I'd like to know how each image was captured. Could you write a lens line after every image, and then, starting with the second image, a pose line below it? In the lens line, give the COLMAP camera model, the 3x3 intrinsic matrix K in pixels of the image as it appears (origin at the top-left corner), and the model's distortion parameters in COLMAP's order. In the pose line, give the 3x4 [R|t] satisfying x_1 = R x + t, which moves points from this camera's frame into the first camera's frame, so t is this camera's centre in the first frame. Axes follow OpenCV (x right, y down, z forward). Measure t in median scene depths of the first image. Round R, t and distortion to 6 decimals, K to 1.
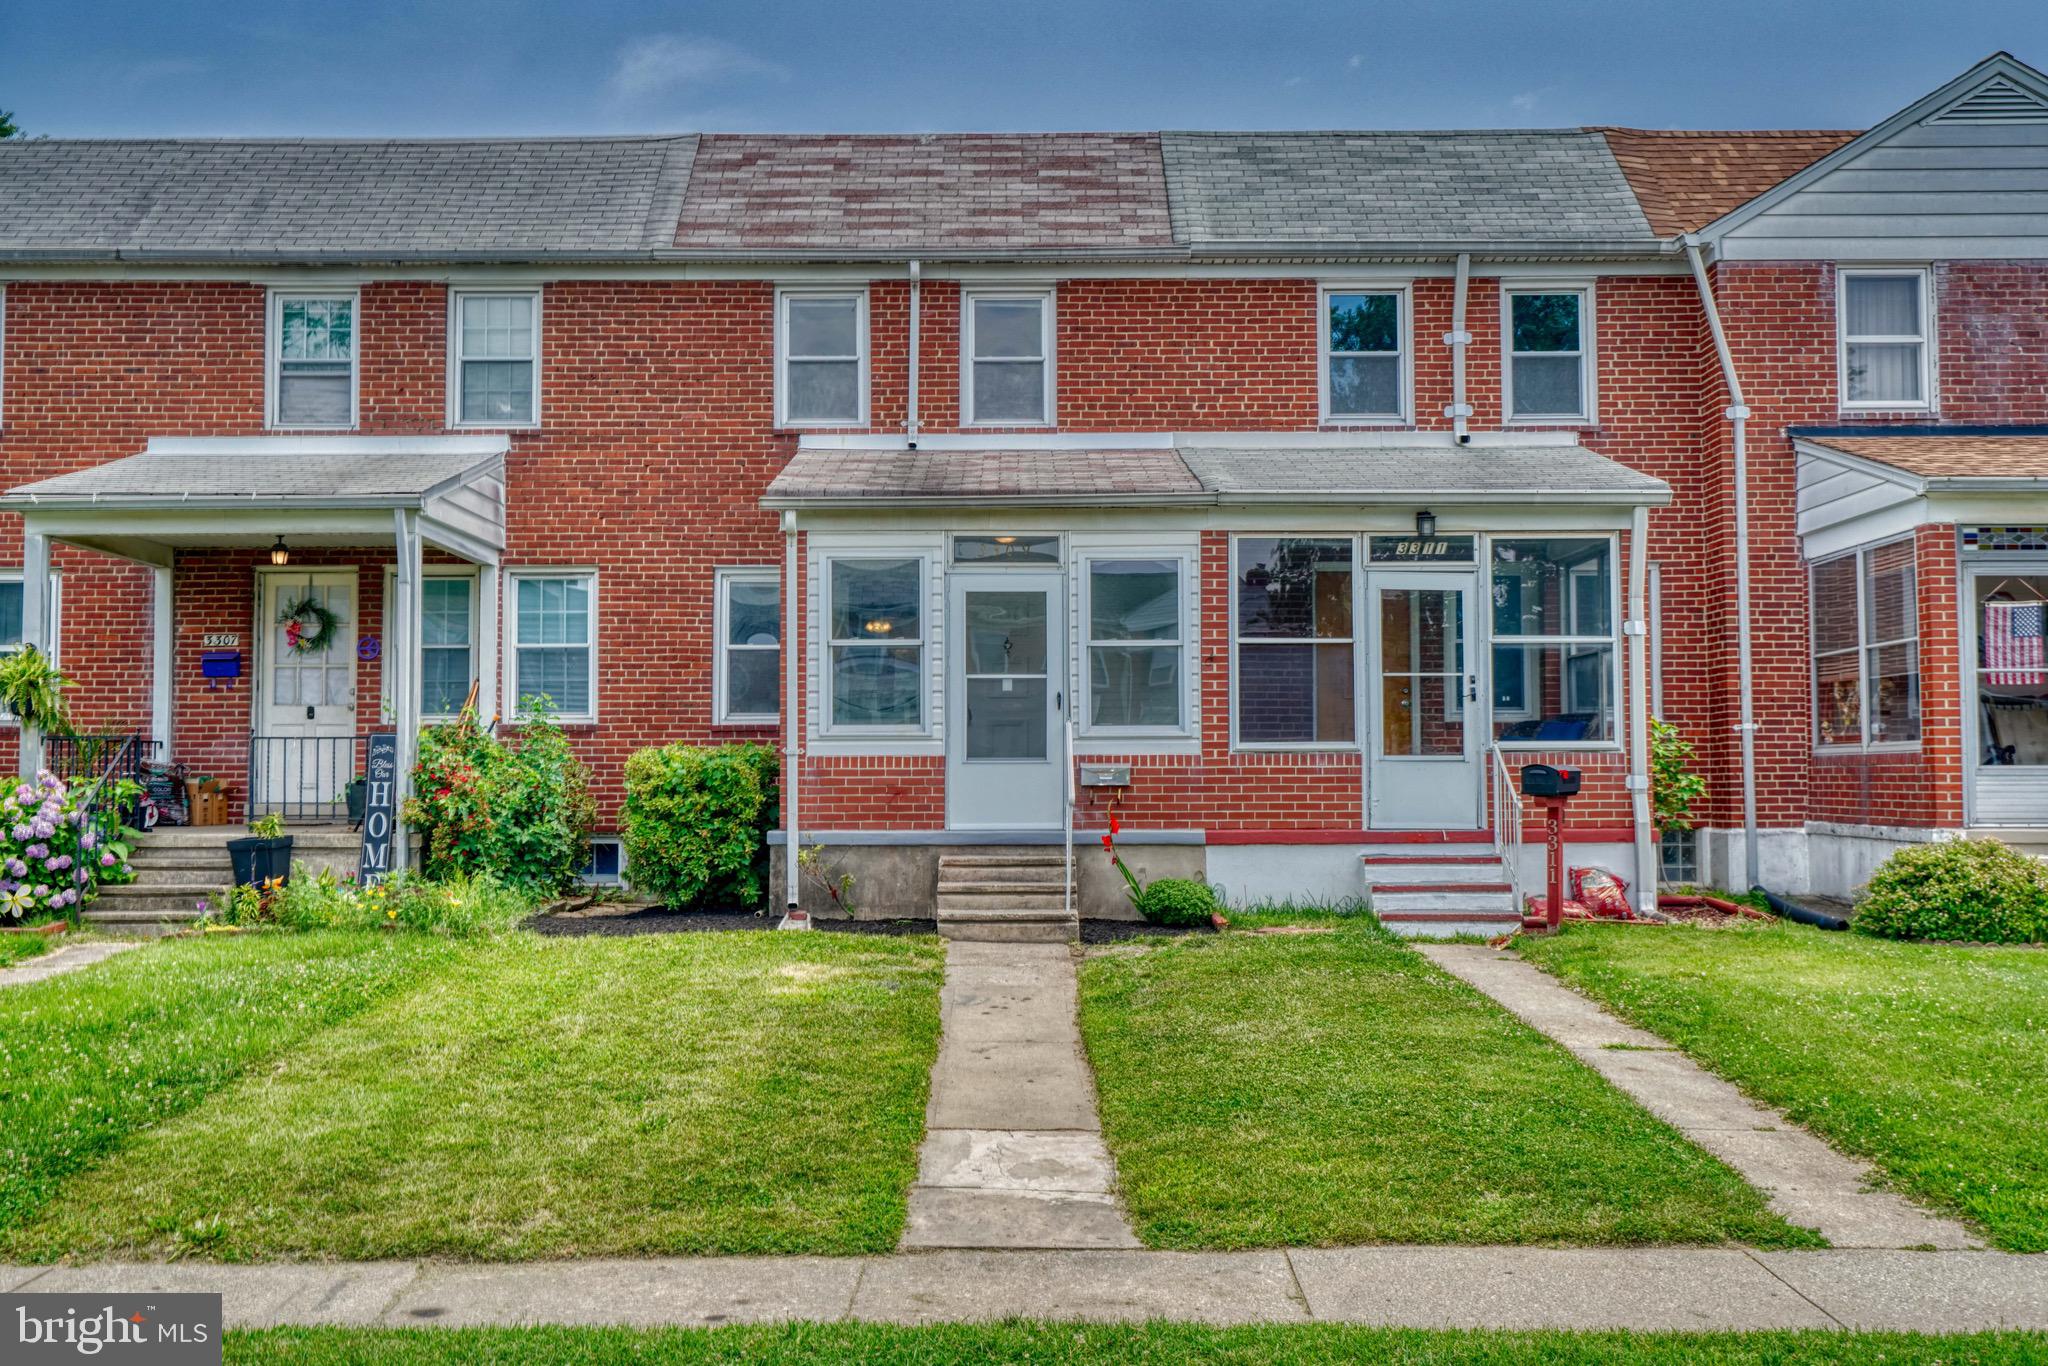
lens RADIAL K [[2016.2, 0, 1037.8], [0, 2016.2, 709.2], [0, 0, 1]] dist [-0.006300, 0.011319]
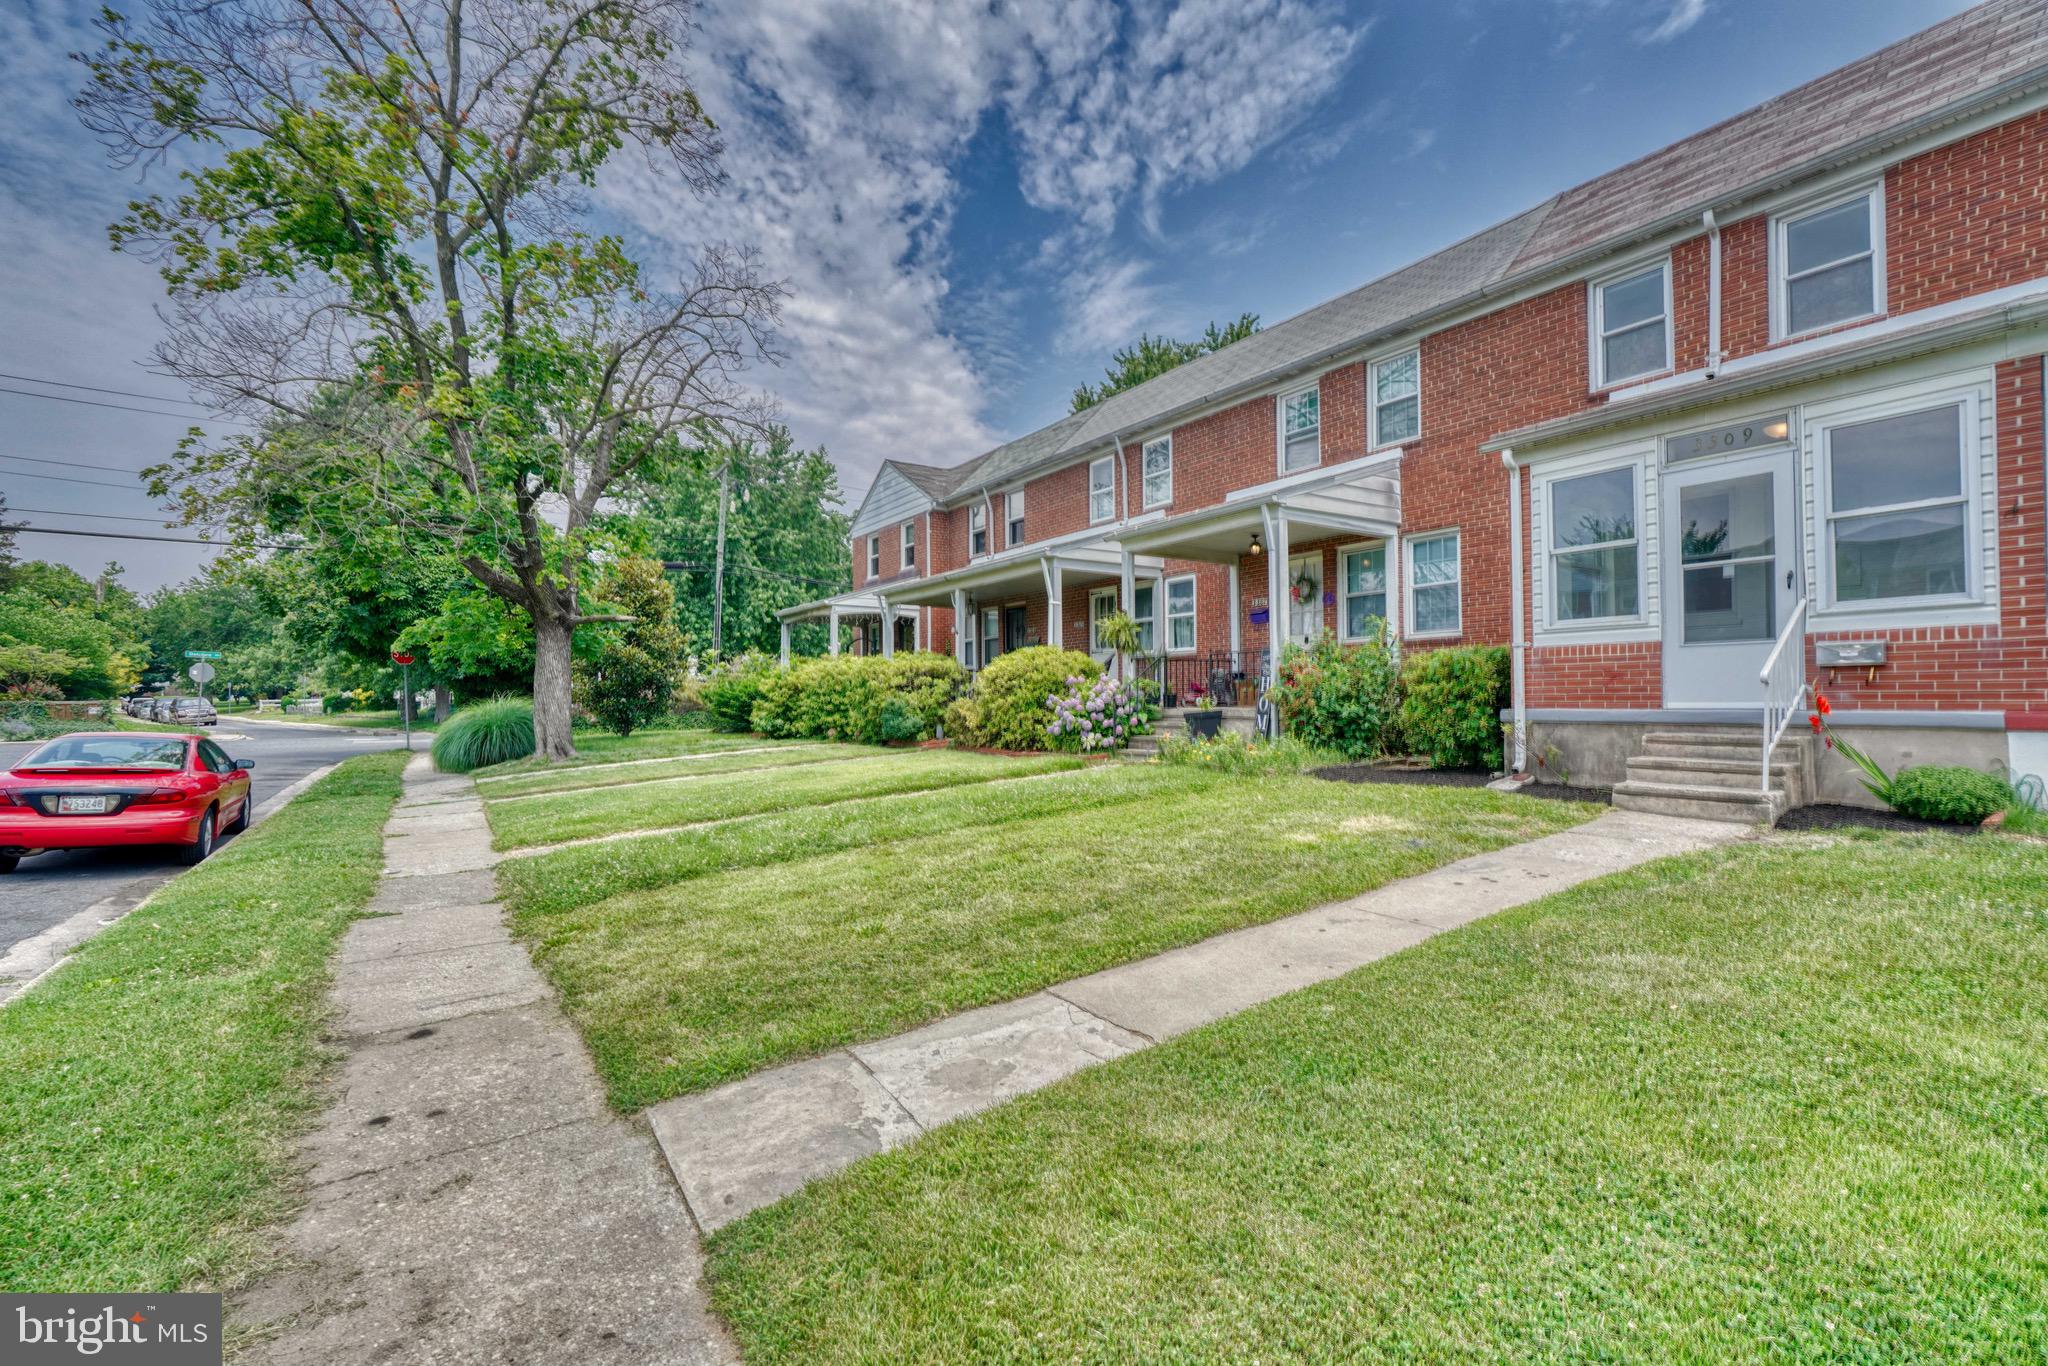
lens RADIAL K [[921.3, 0, 1014.0], [0, 921.3, 691.4], [0, 0, 1]] dist [-0.004072, -0.000073]
pose [[0.534432, -0.009530, -0.845158, 0.187088], [0.037404, 0.999223, 0.012385, 0.030652], [0.844383, -0.038231, 0.534374, 0.435392]]
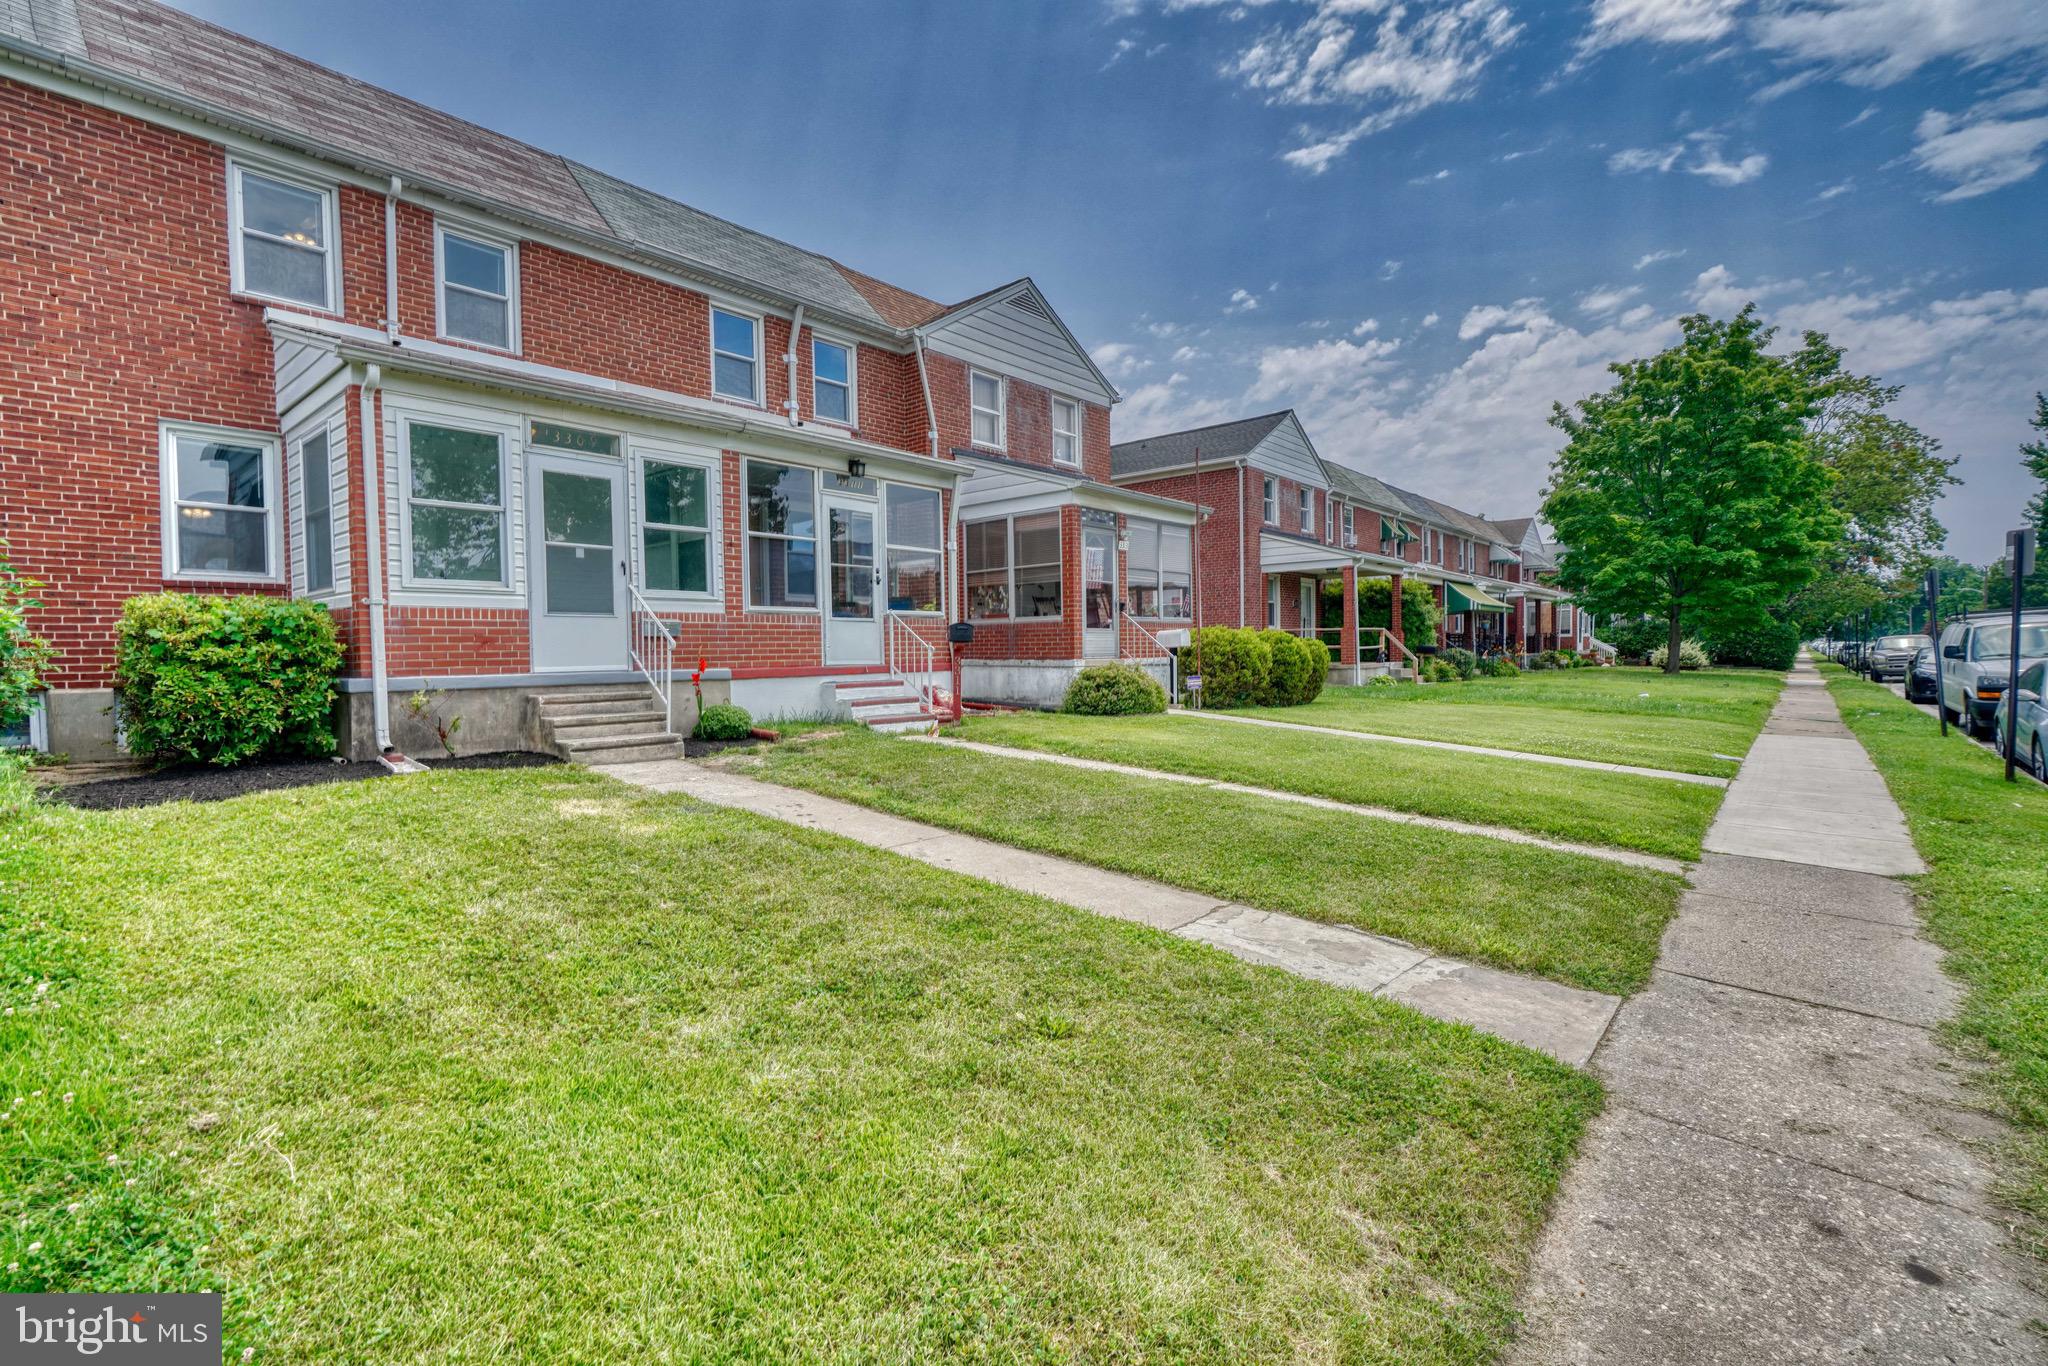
lens RADIAL K [[911.0, 0, 1024.0], [0, 911.0, 683.0], [0, 0, 1]] dist [-0.013158, 0.005446]
pose [[0.652471, -0.034013, 0.757050, -0.256614], [-0.014788, 0.998231, 0.057594, 0.030772], [-0.757669, -0.048774, 0.650814, 0.439936]]
